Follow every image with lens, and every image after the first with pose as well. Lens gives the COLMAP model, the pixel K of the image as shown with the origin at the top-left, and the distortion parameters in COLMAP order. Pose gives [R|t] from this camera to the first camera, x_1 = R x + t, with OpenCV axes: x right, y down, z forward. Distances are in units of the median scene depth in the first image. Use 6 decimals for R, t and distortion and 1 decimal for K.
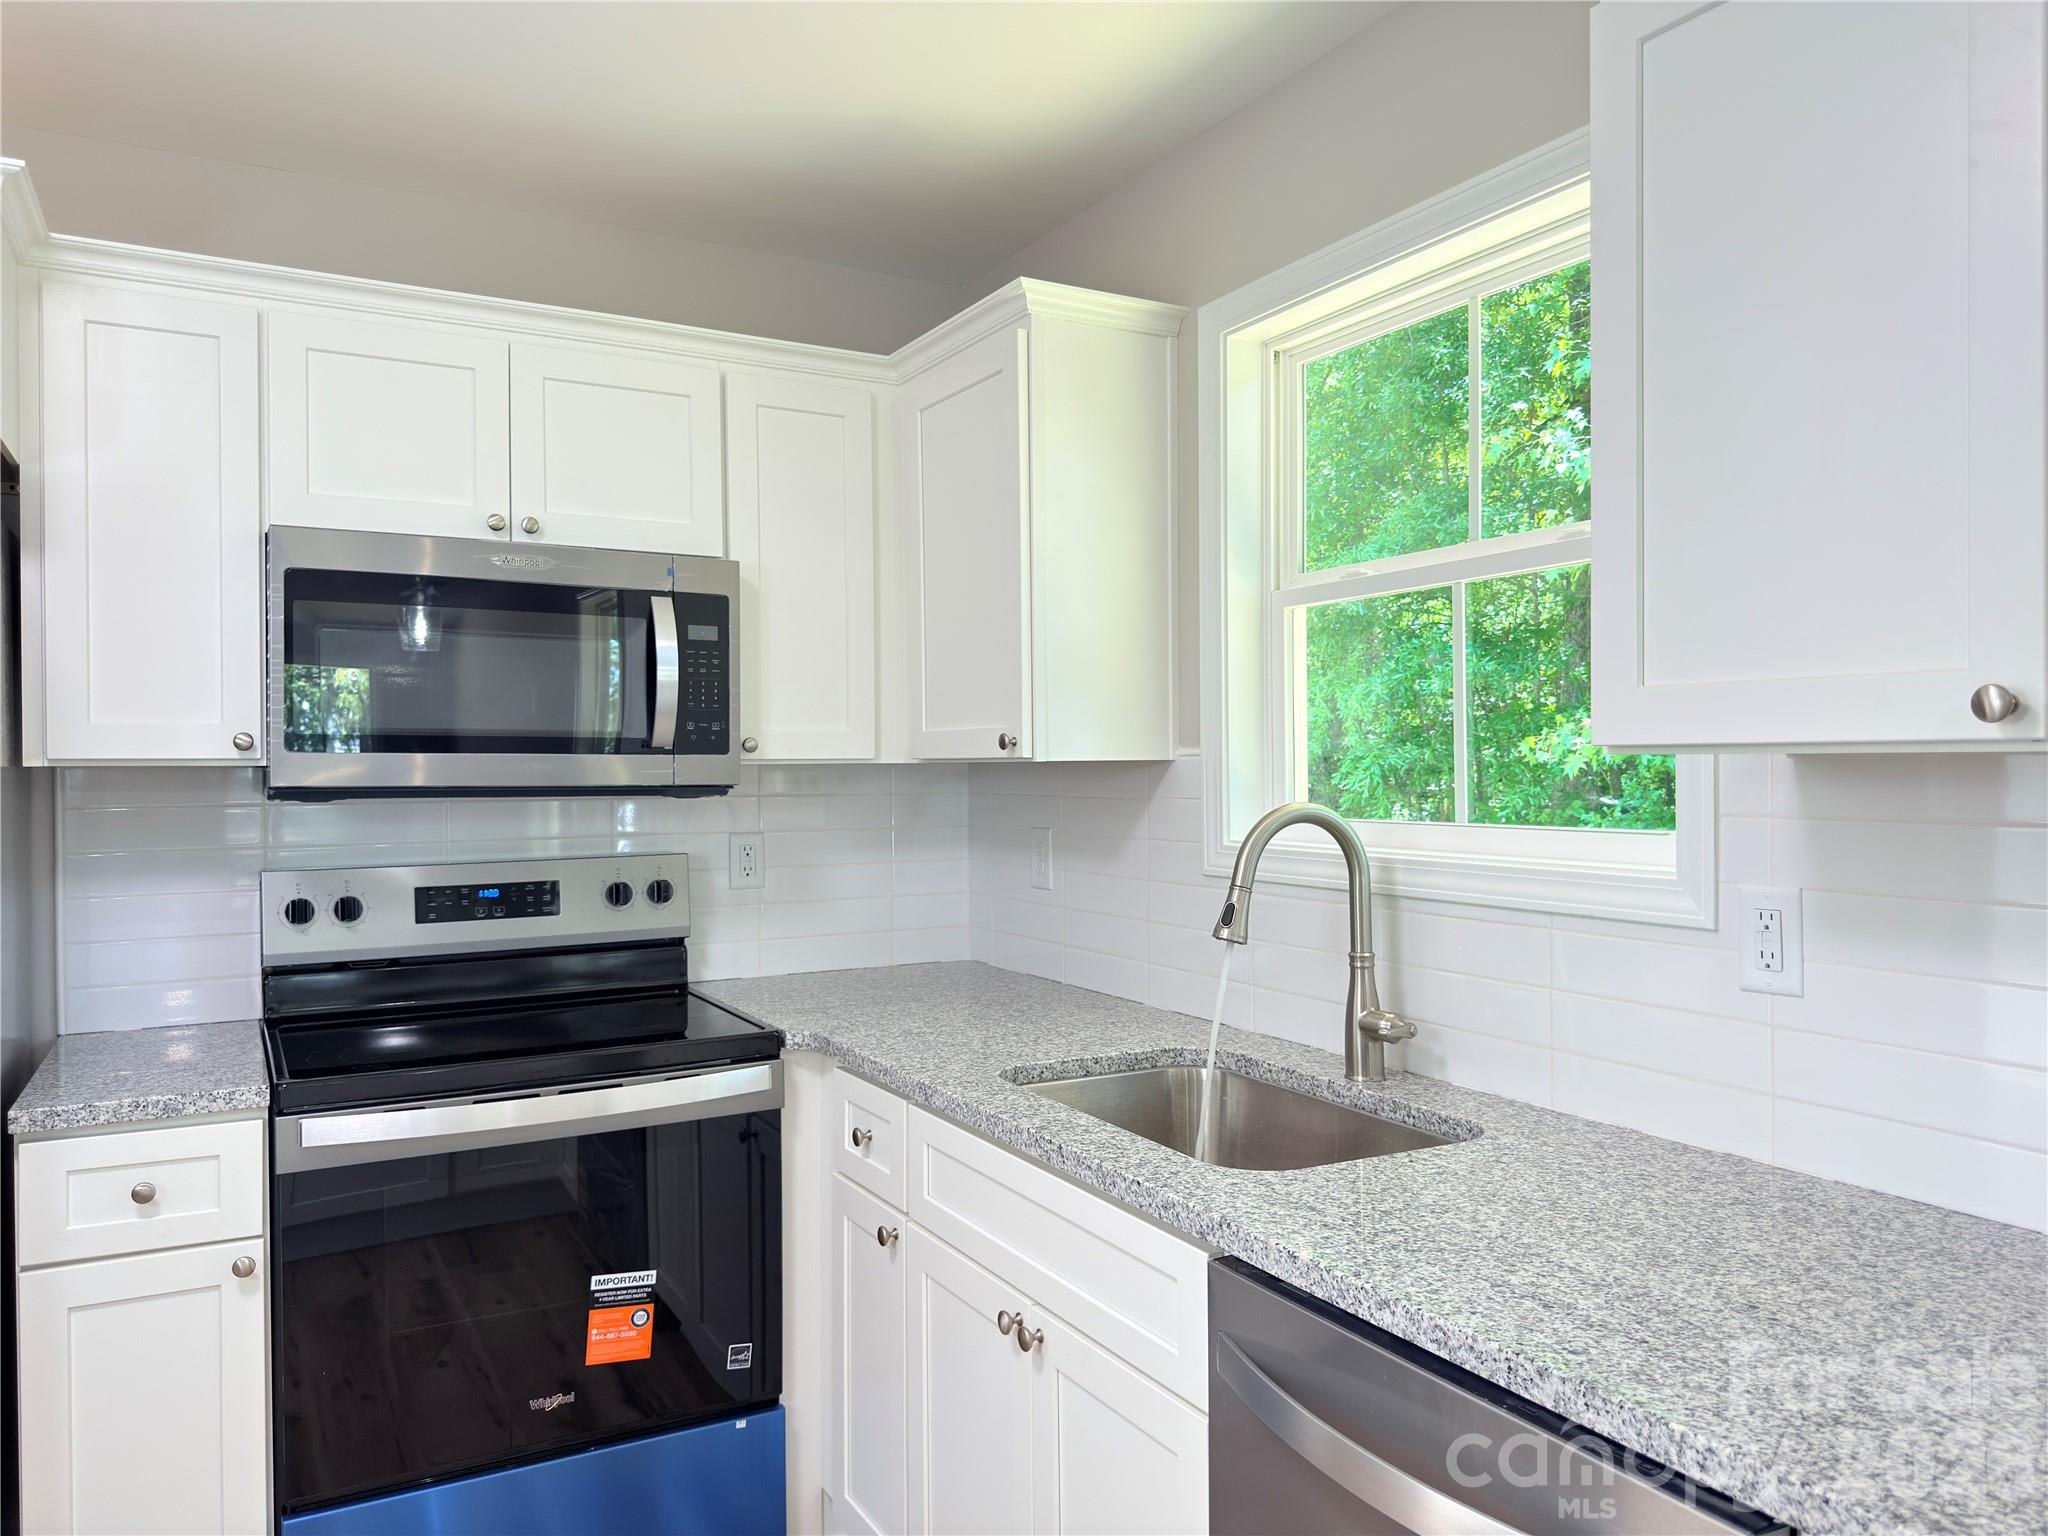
lens RADIAL K [[1450.1, 0, 1022.5], [0, 1450.1, 772.5], [0, 0, 1]] dist [0.054386, -0.079266]
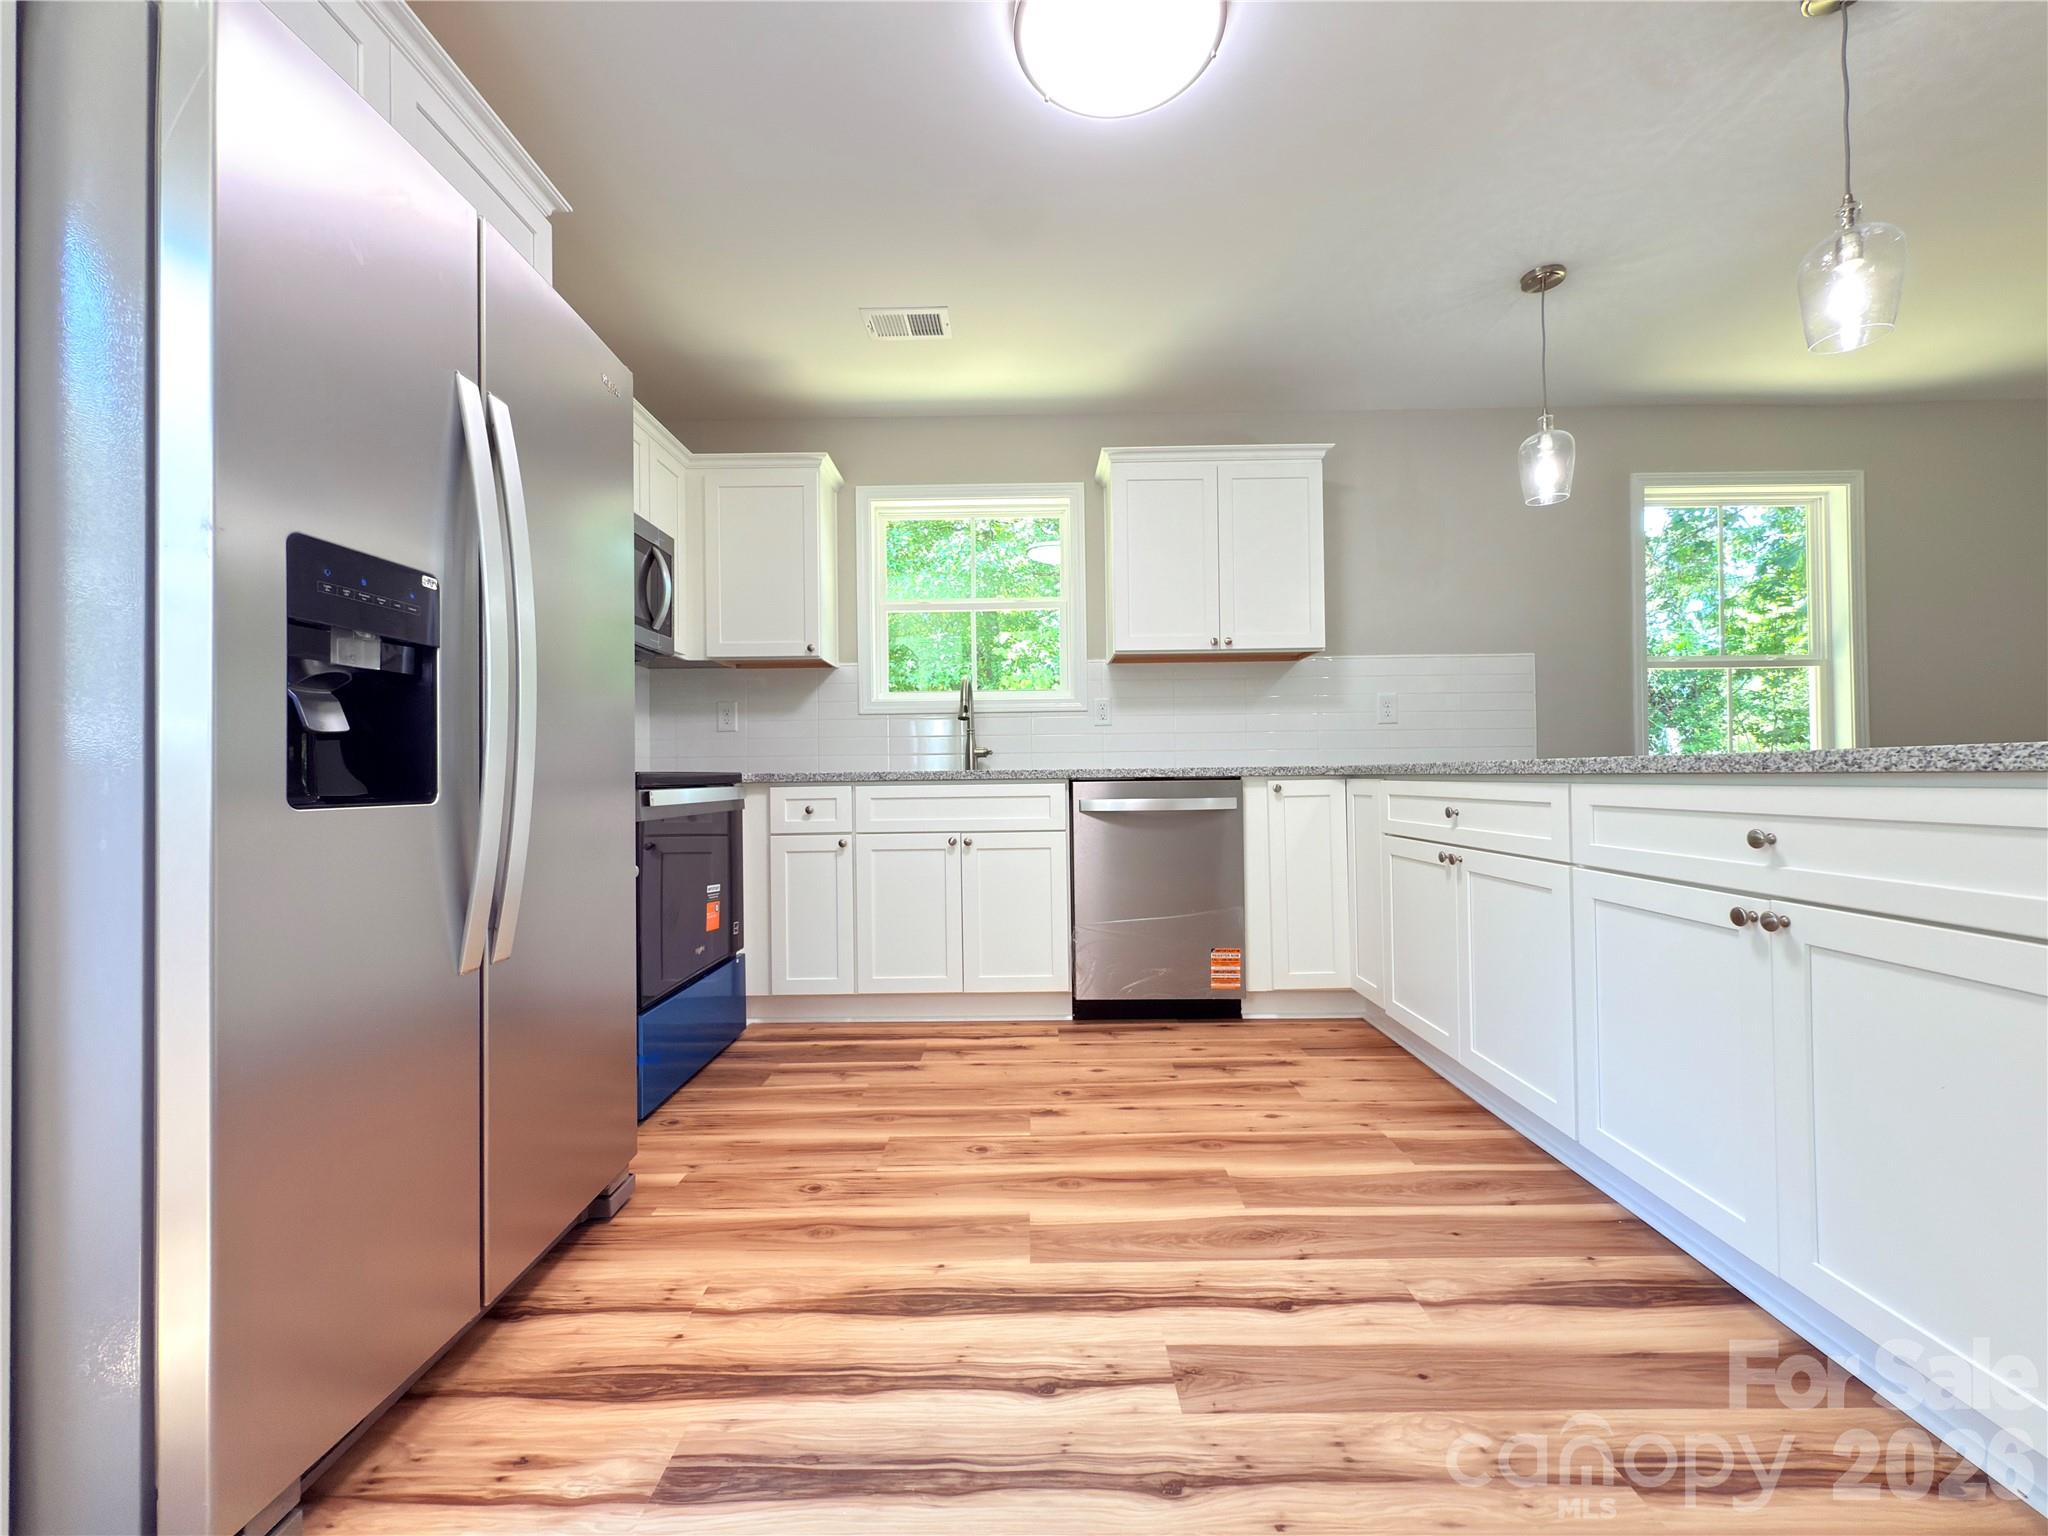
lens RADIAL K [[822.8, 0, 1029.0], [0, 822.8, 766.2], [0, 0, 1]] dist [0.032210, 0.000154]
pose [[0.482751, 0.012250, 0.875672, -0.983622], [0.015214, 0.999634, -0.022371, 0.198422], [-0.875625, 0.024122, 0.482388, 0.071439]]
